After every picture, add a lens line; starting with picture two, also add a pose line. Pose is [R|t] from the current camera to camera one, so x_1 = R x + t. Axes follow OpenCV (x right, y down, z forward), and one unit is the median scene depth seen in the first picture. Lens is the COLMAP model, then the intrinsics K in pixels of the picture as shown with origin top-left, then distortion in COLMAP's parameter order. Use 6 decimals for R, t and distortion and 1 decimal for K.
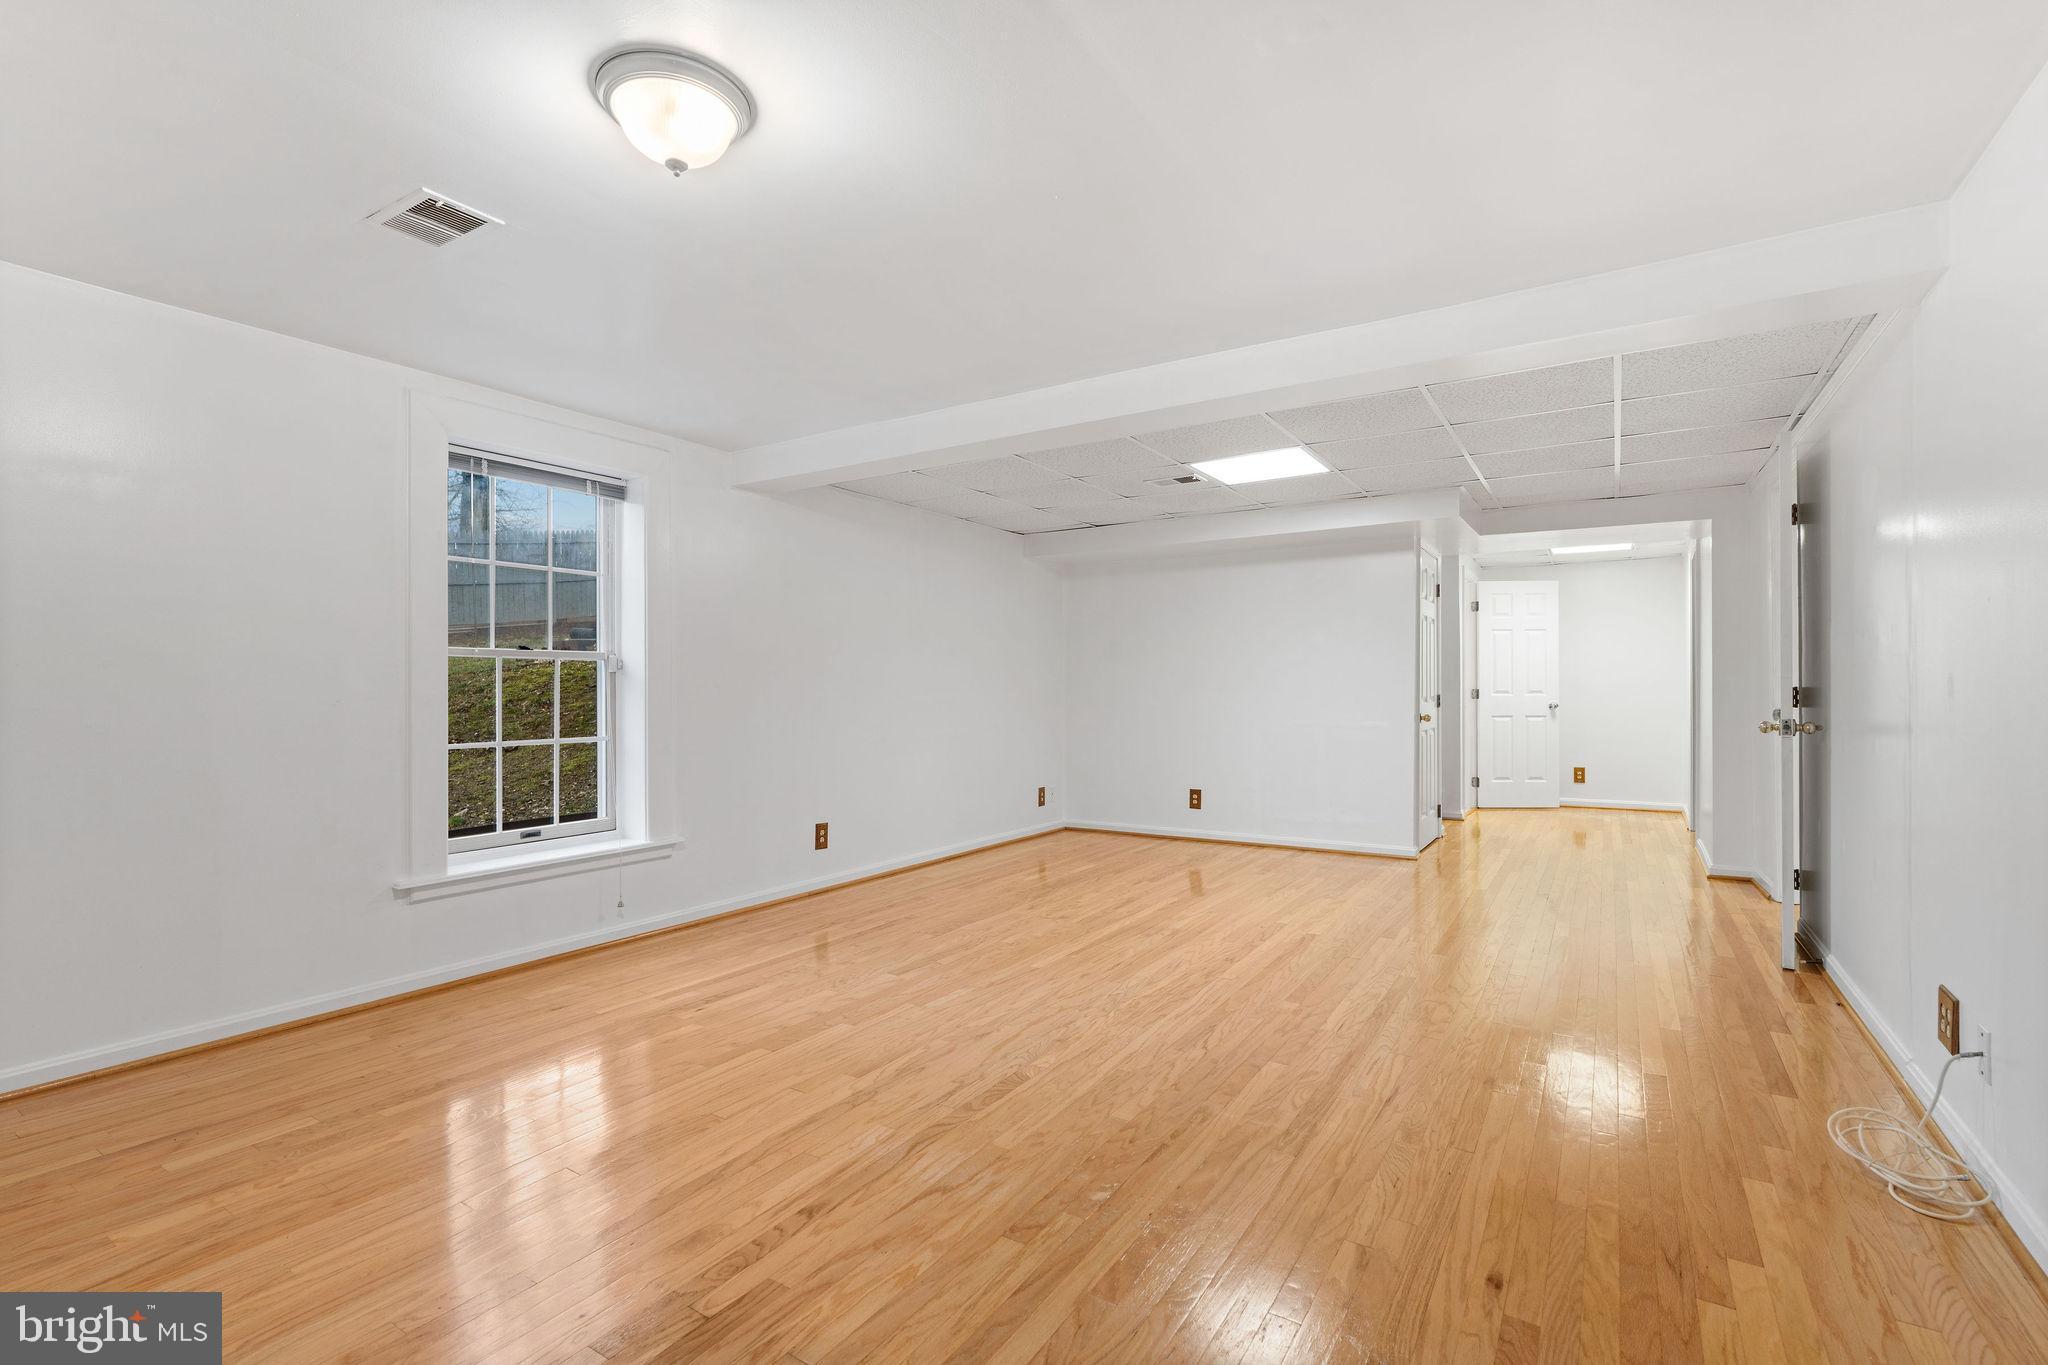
lens RADIAL K [[920.5, 0, 1025.2], [0, 920.5, 689.2], [0, 0, 1]] dist [-0.007119, 0.001535]
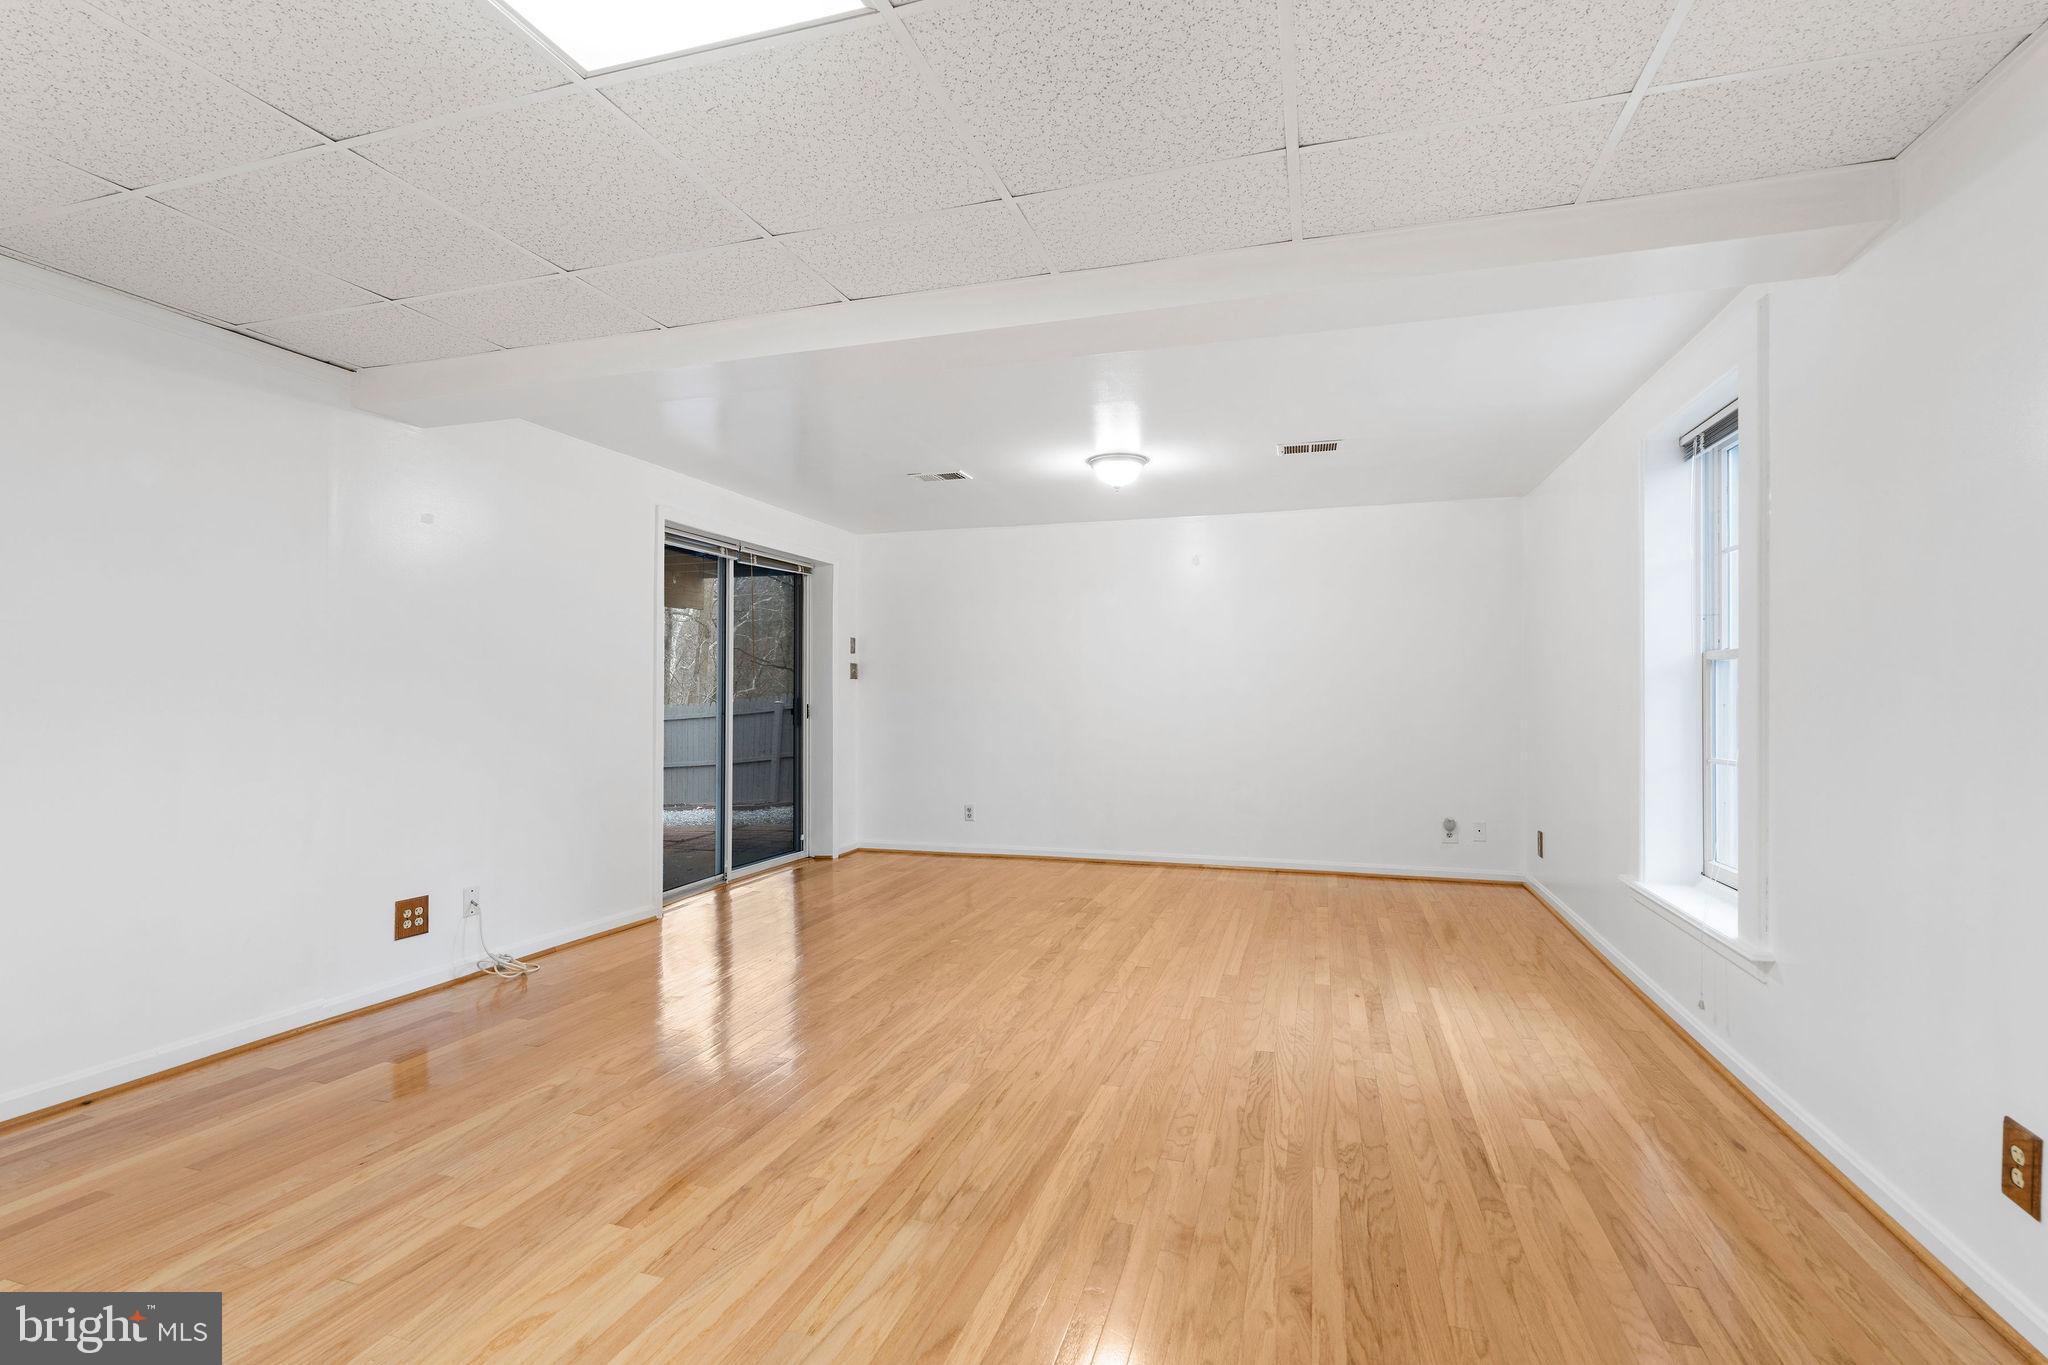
lens RADIAL K [[920.5, 0, 1023.2], [0, 920.5, 687.1], [0, 0, 1]] dist [-0.007119, 0.001535]
pose [[-0.964384, -0.002486, -0.264493, 0.295611], [-0.000129, 0.999960, -0.008928, -0.002609], [0.264504, -0.008576, -0.964346, 1.860232]]
